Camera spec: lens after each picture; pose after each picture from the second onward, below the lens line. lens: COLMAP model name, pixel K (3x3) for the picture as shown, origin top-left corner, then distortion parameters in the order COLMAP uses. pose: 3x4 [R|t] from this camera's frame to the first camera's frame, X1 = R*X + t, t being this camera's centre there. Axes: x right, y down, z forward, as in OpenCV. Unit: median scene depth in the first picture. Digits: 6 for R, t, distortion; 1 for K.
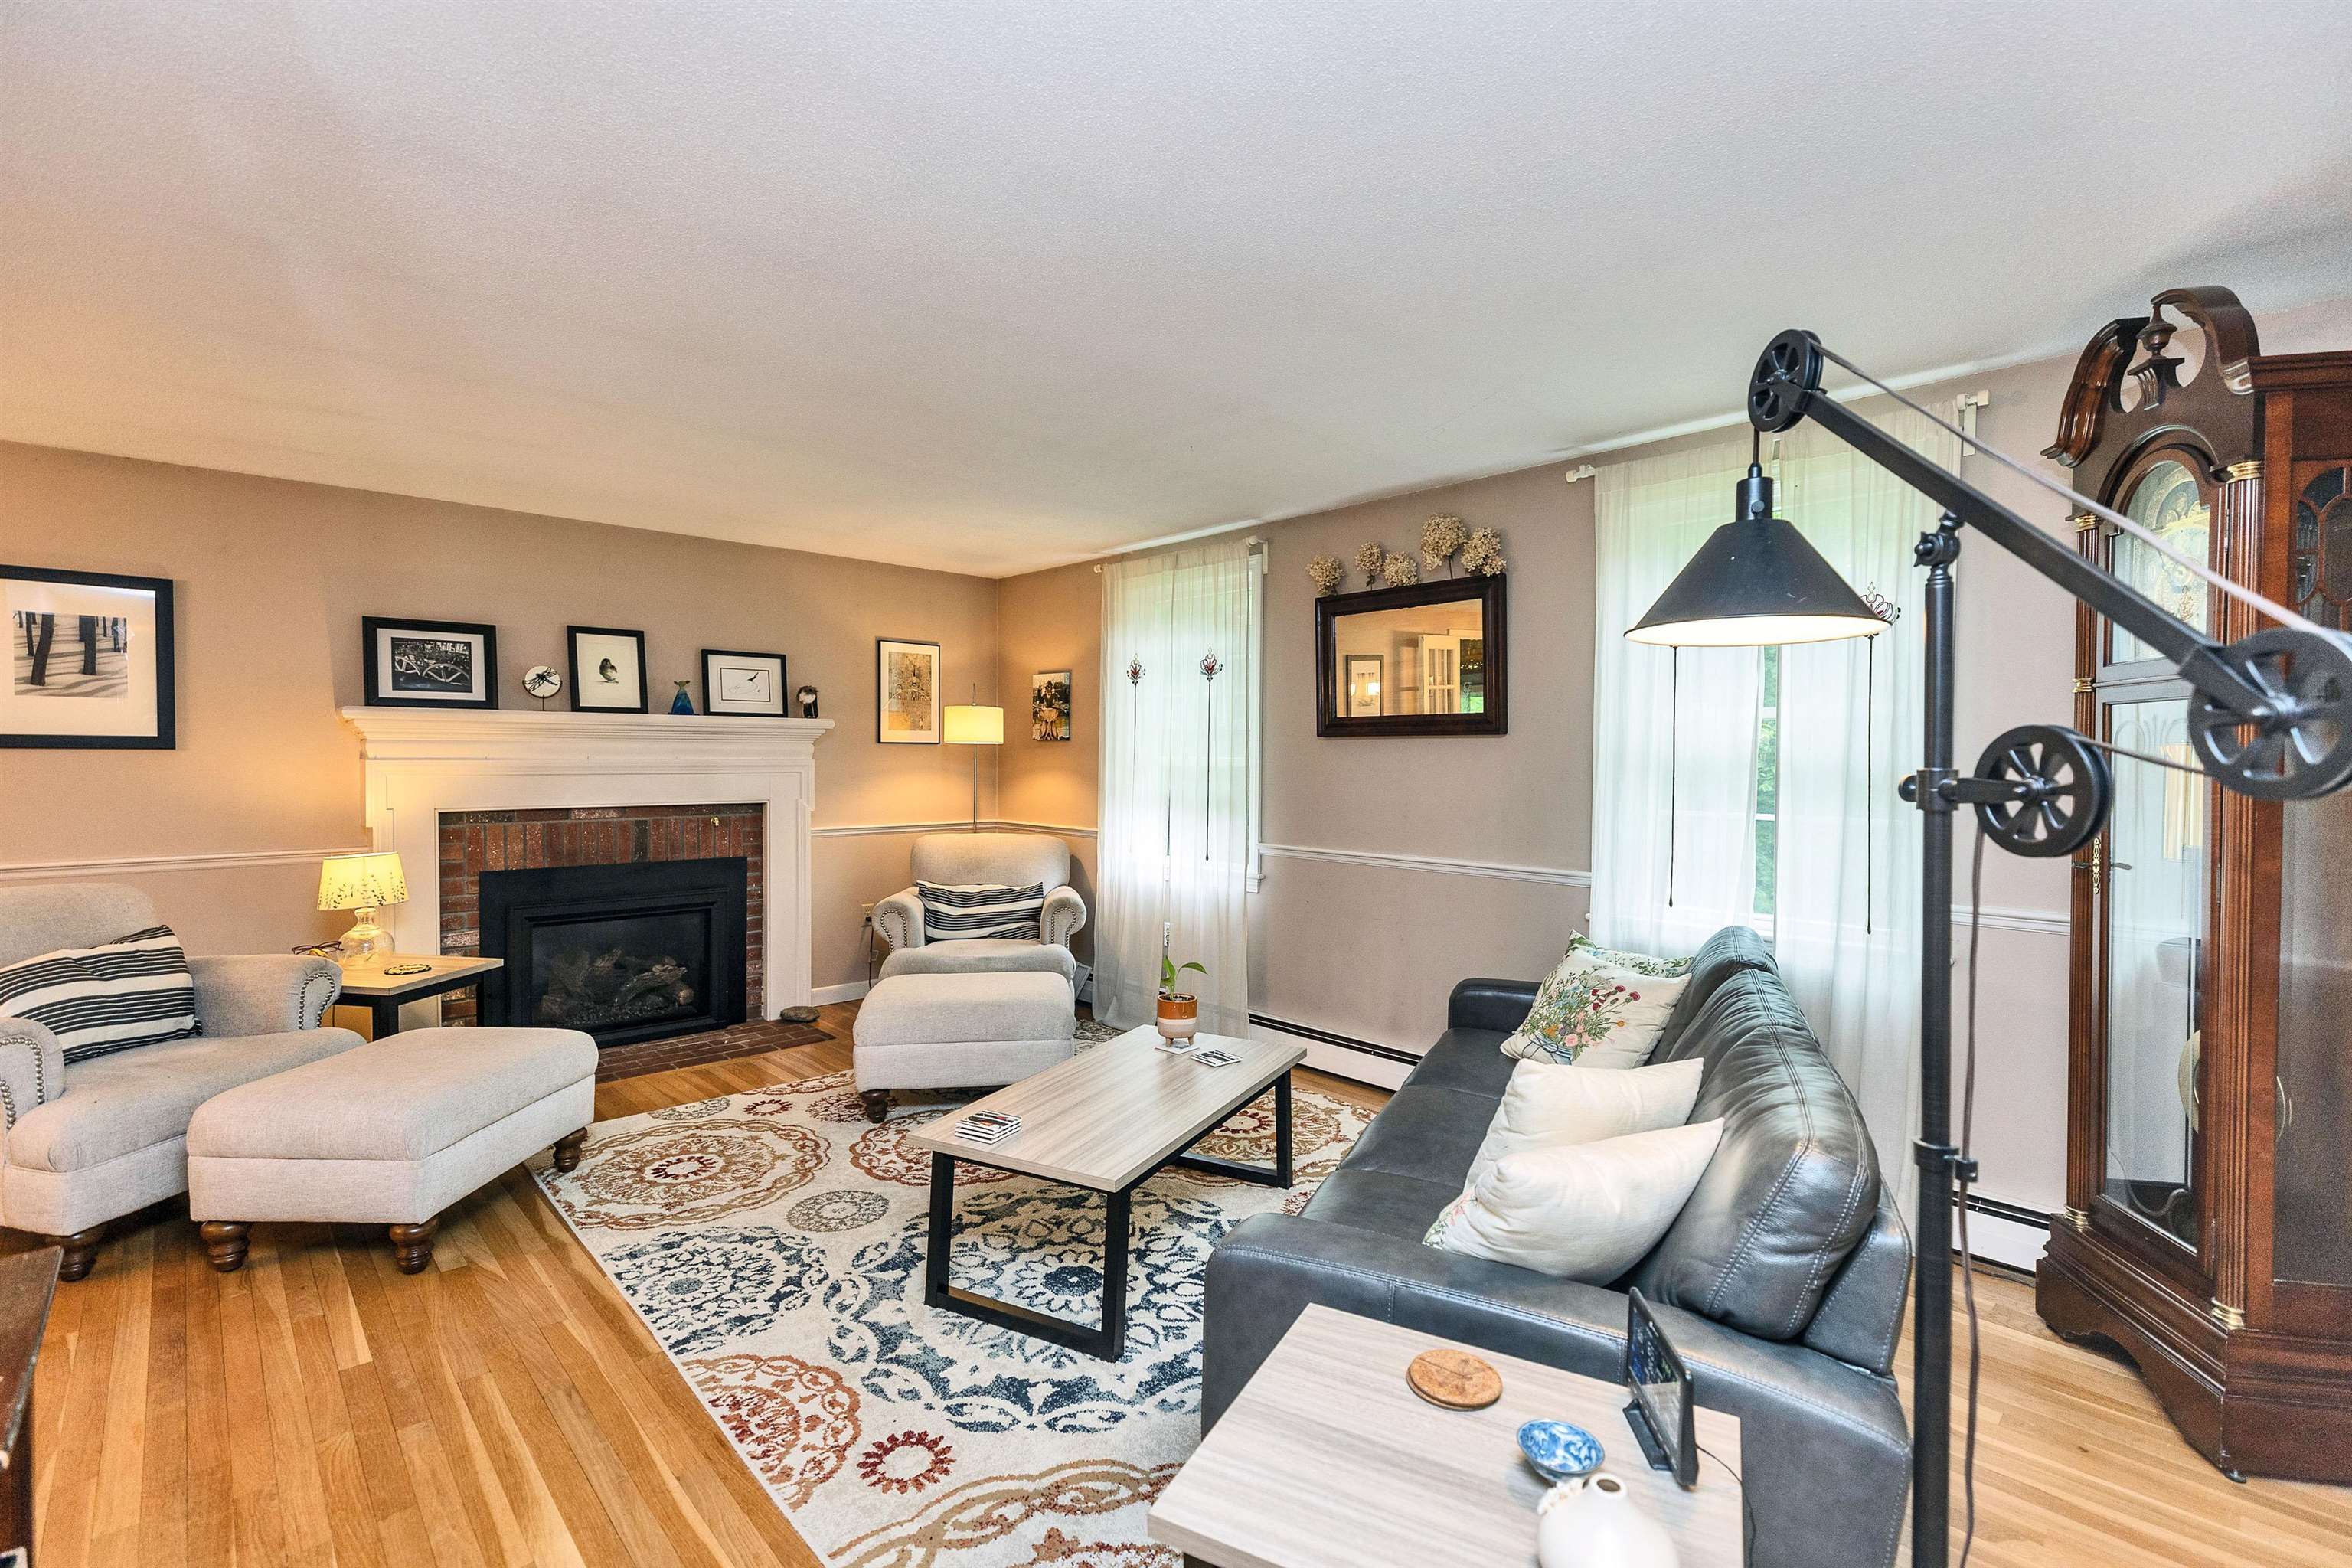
lens RADIAL K [[1048.5, 0, 1165.4], [0, 1048.5, 782.1], [0, 0, 1]] dist [0.001443, -0.000015]
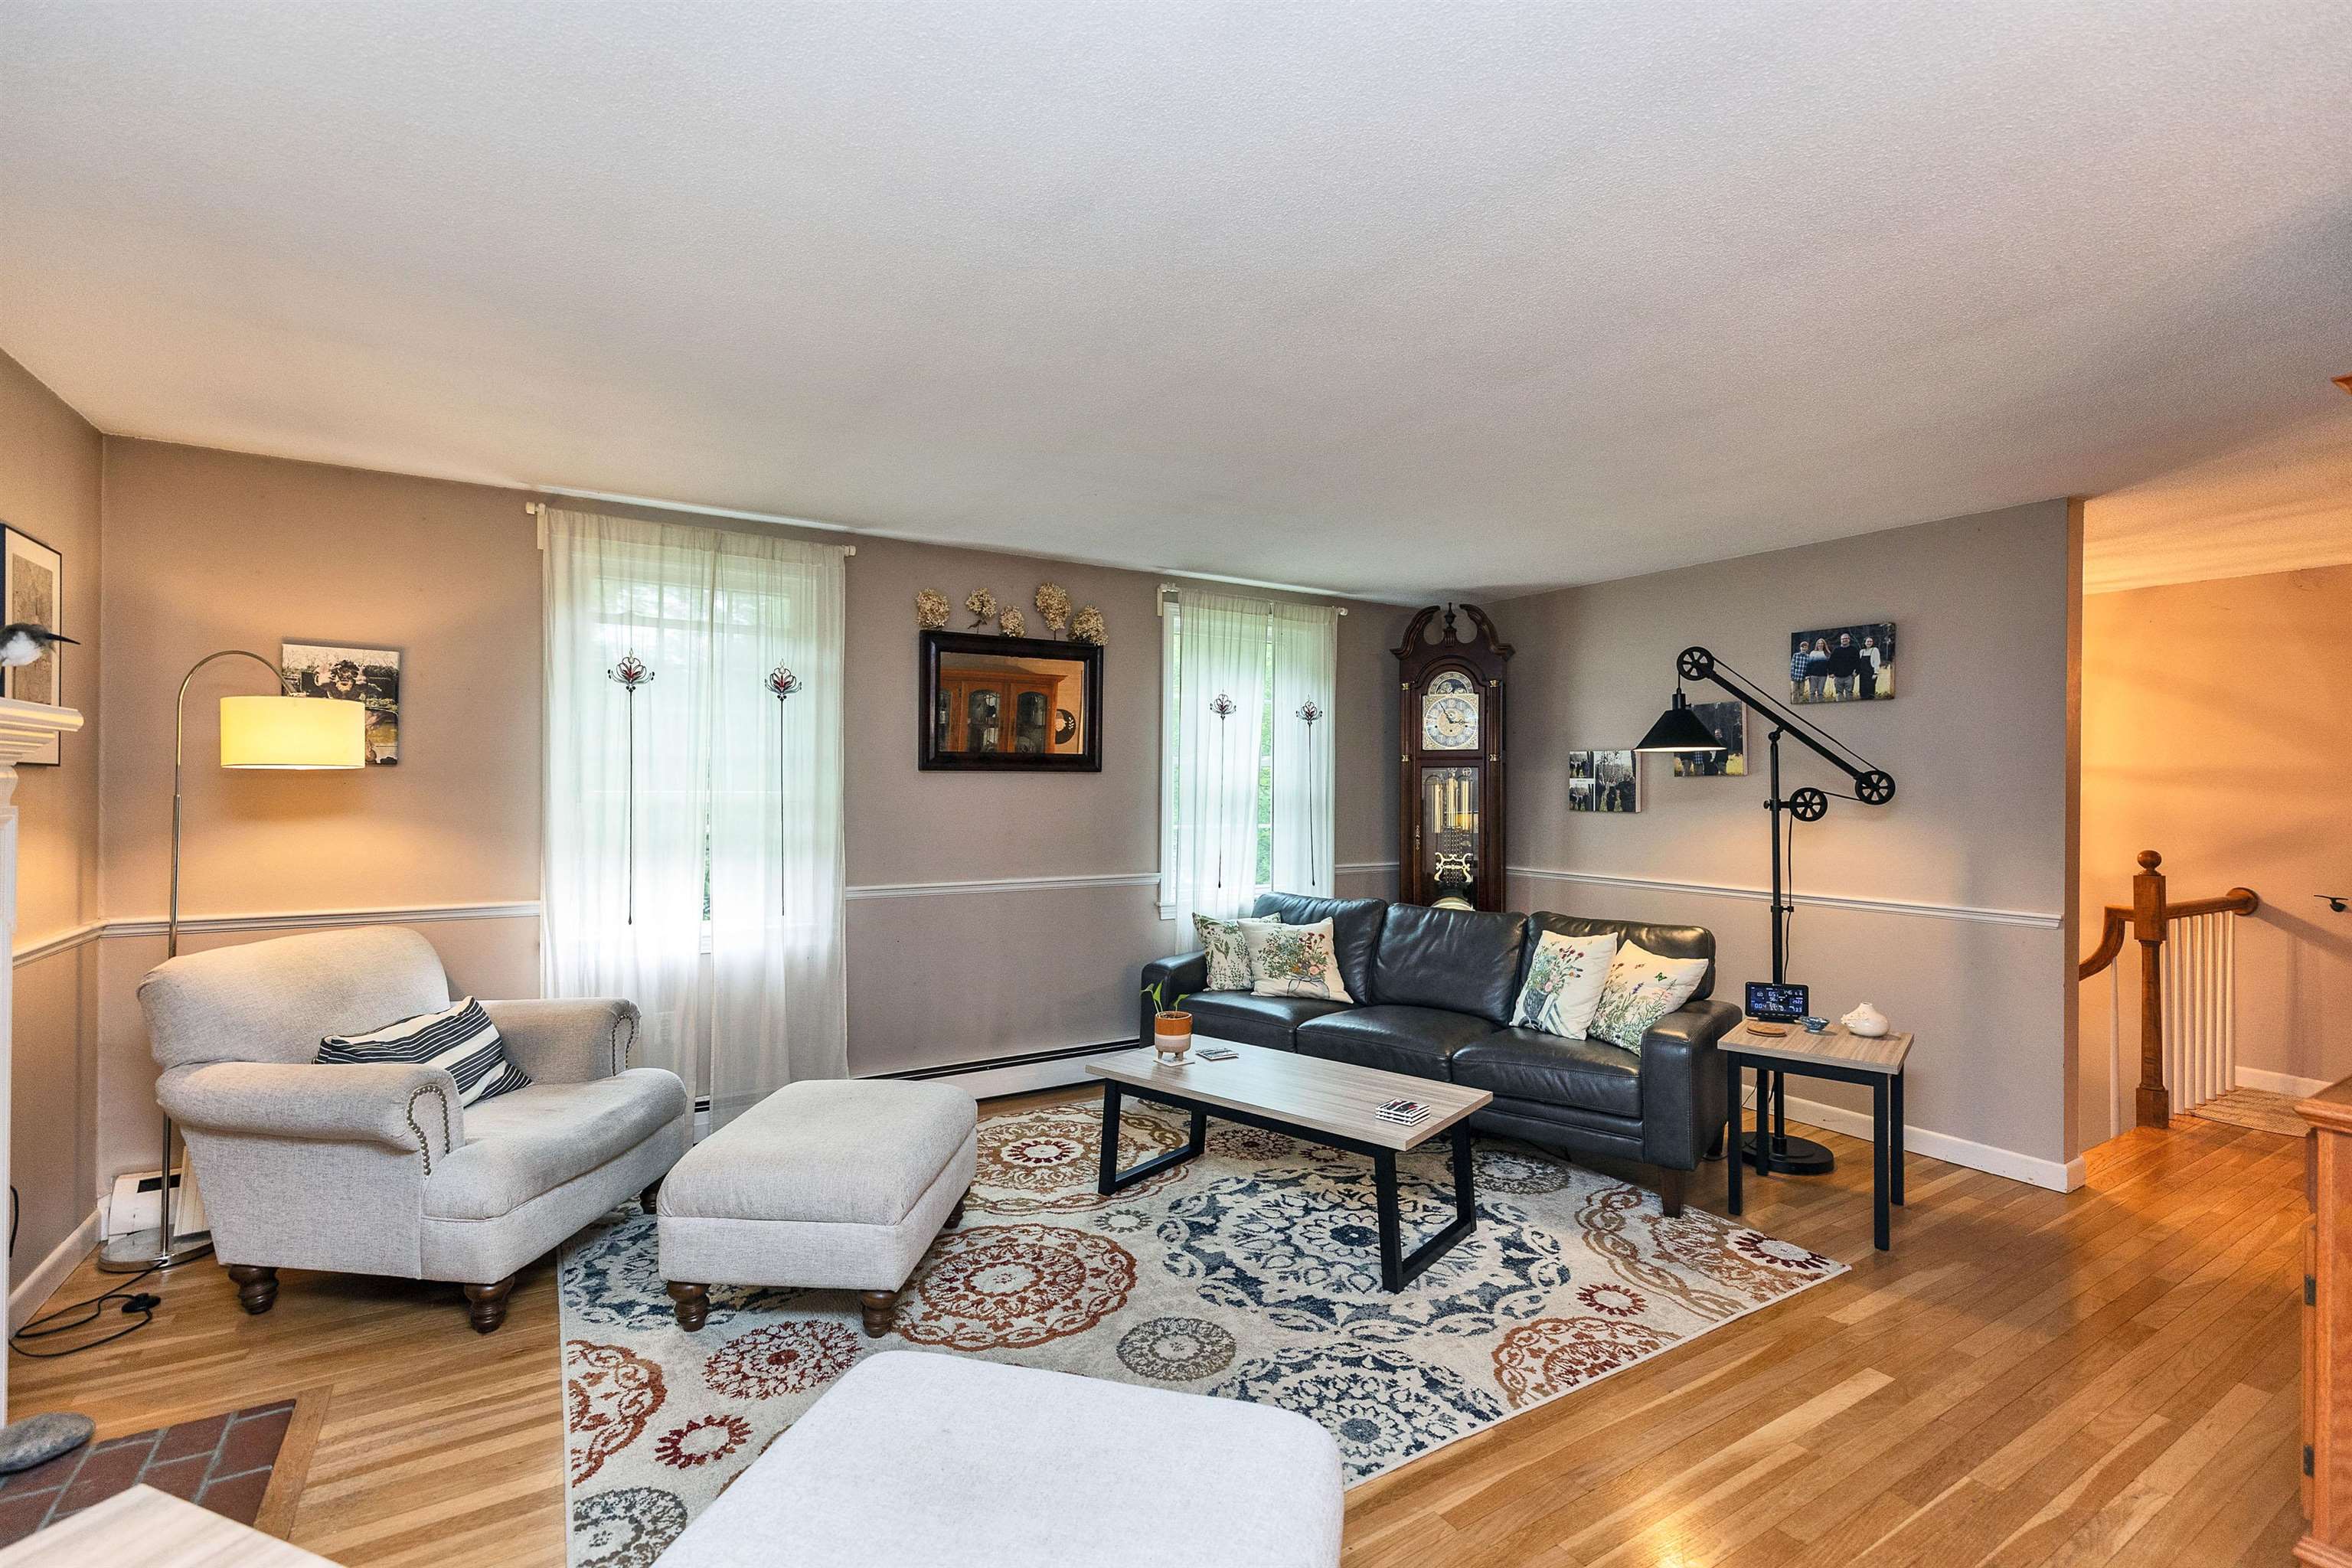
lens RADIAL K [[1054.9, 0, 1172.8], [0, 1054.9, 784.7], [0, 0, 1]] dist [0.000836, -0.000206]
pose [[0.191672, -0.004000, 0.981451, -1.046841], [0.019837, 0.999803, 0.000200, -0.033373], [-0.981259, 0.019431, 0.191714, 0.774988]]
